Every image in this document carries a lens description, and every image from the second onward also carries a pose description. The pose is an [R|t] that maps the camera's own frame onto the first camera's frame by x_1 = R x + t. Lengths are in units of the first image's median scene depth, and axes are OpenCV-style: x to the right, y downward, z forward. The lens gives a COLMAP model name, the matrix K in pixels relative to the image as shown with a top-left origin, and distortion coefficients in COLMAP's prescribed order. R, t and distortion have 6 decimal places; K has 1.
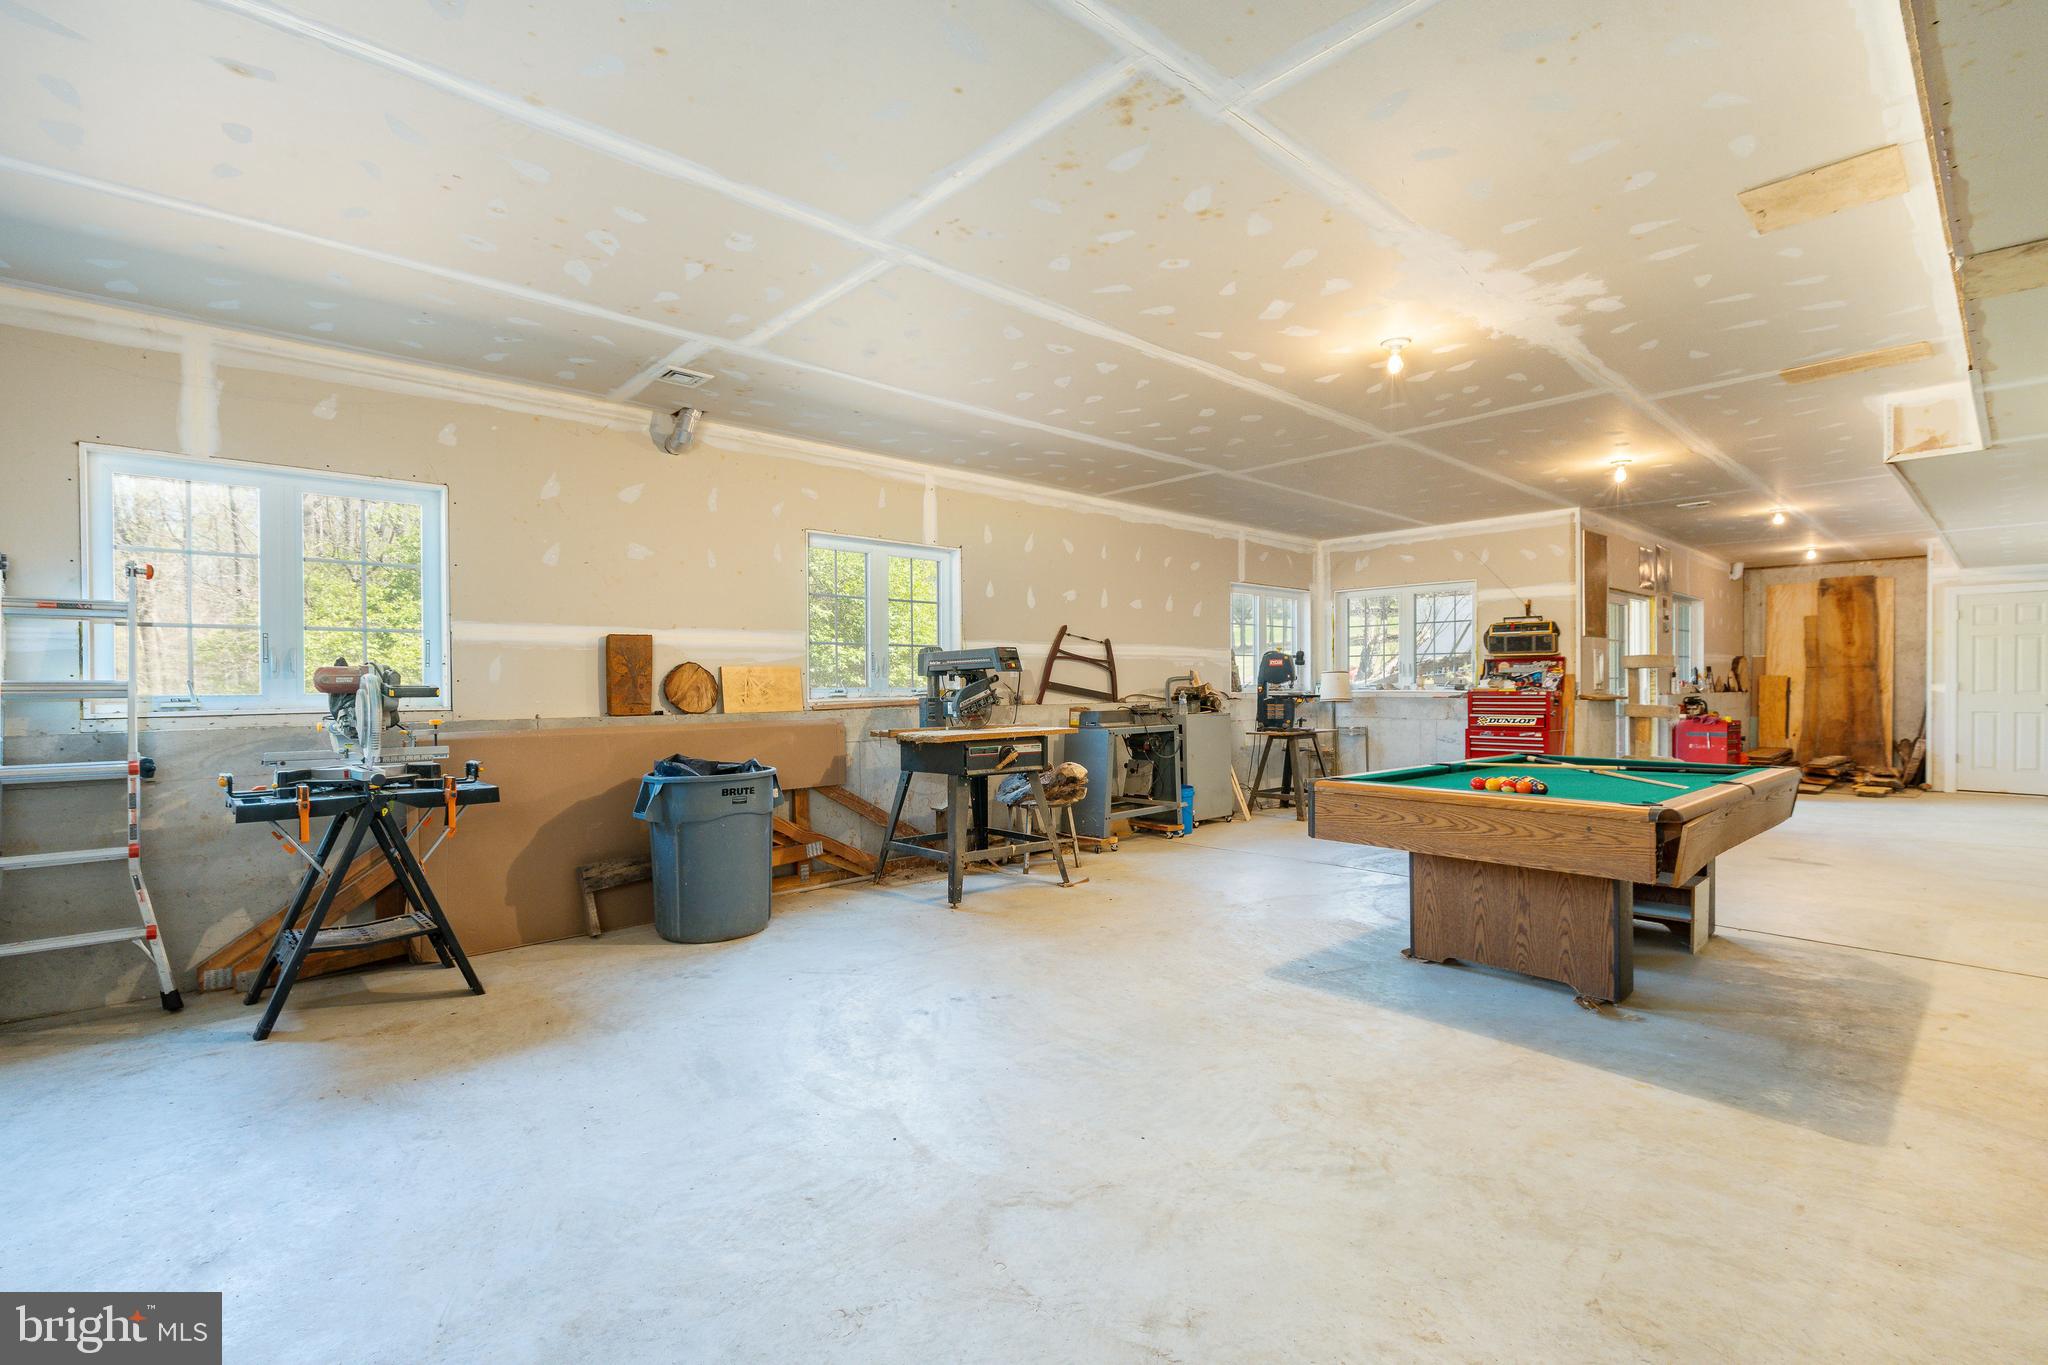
lens RADIAL K [[917.6, 0, 1047.1], [0, 917.6, 683.0], [0, 0, 1]] dist [0.002365, 0.000000]
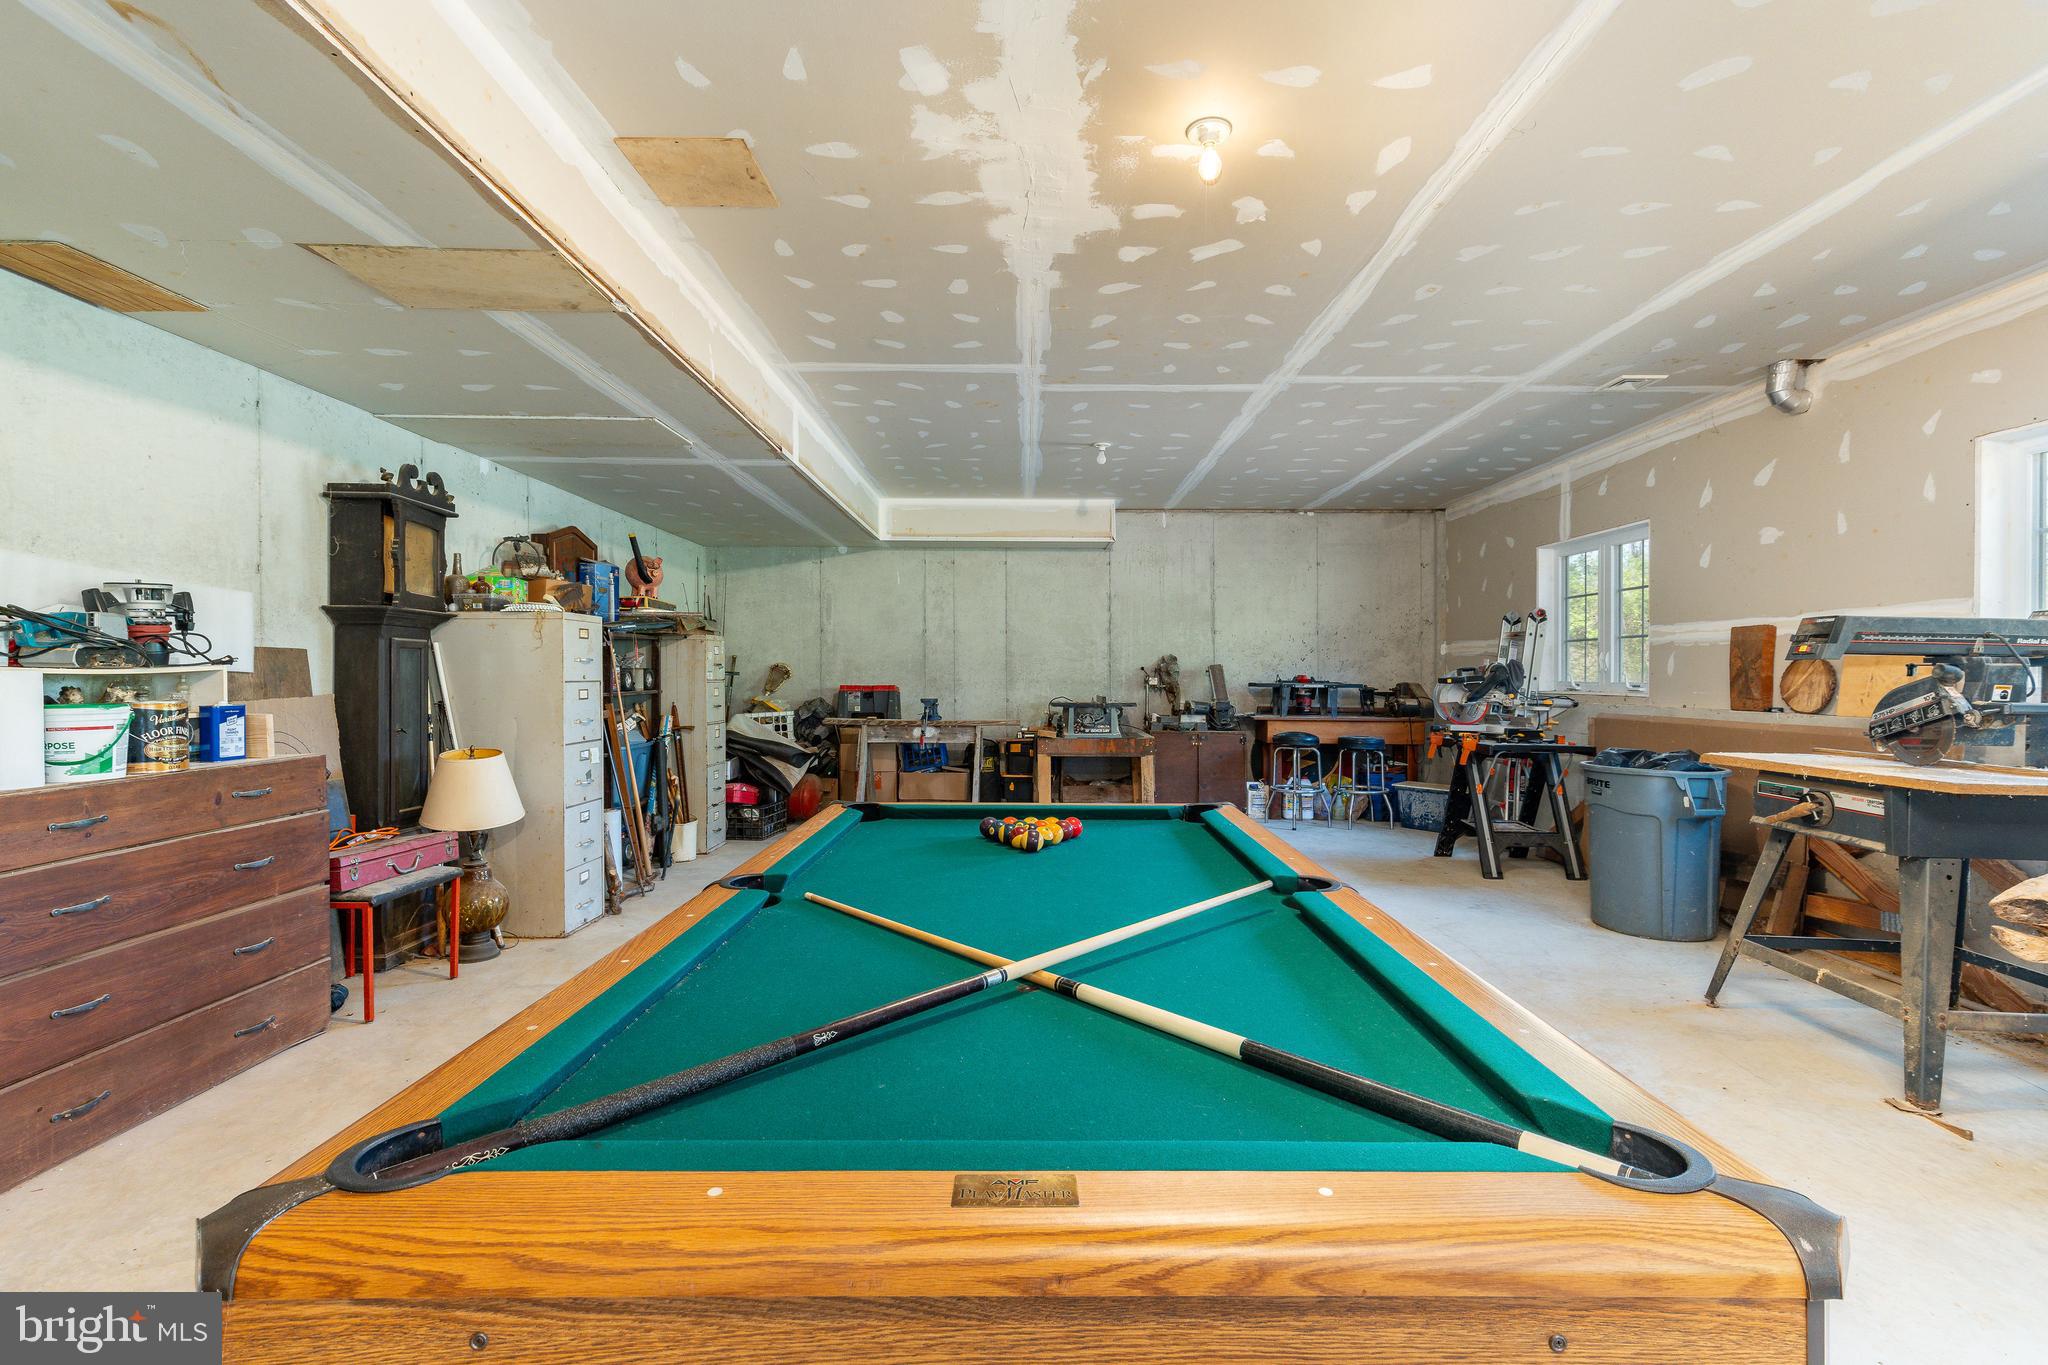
lens RADIAL K [[909.8, 0, 1024.0], [0, 909.8, 682.5], [0, 0, 1]] dist [0.002553, 0.000069]
pose [[-0.681132, 0.010629, -0.732083, 0.716718], [0.002636, 0.999924, 0.012065, -0.007104], [0.732156, 0.006288, -0.681108, 1.037206]]
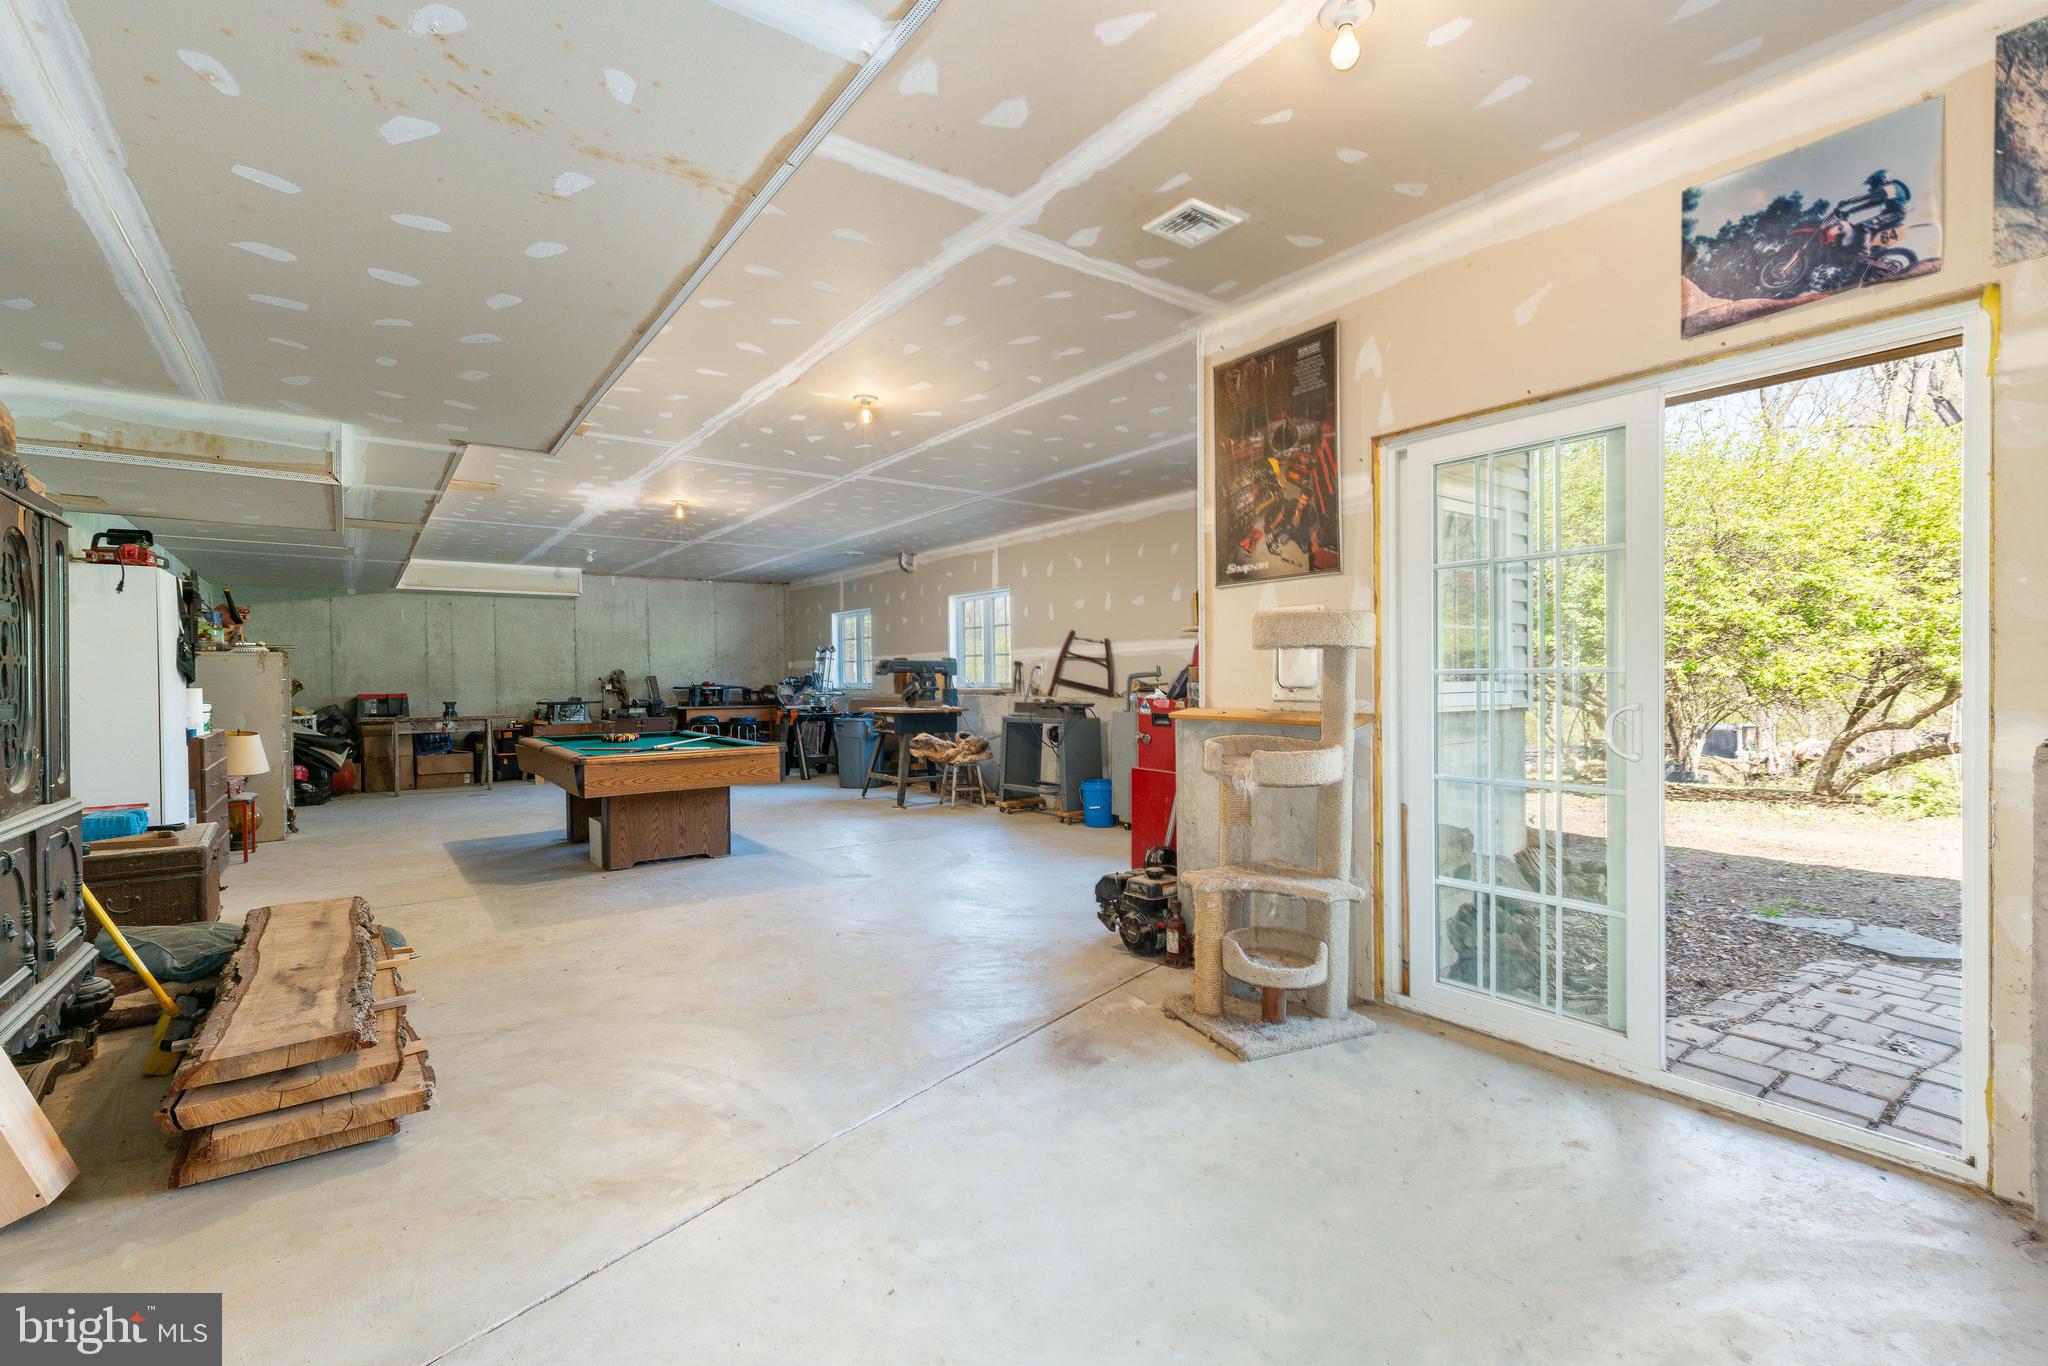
lens RADIAL K [[909.8, 0, 1024.0], [0, 909.8, 683.0], [0, 0, 1]] dist [0.002553, 0.000069]
pose [[-0.106261, 0.014279, -0.994236, 1.645998], [0.014148, 0.999817, 0.012847, -0.015174], [0.994238, -0.012701, -0.106444, 1.457624]]
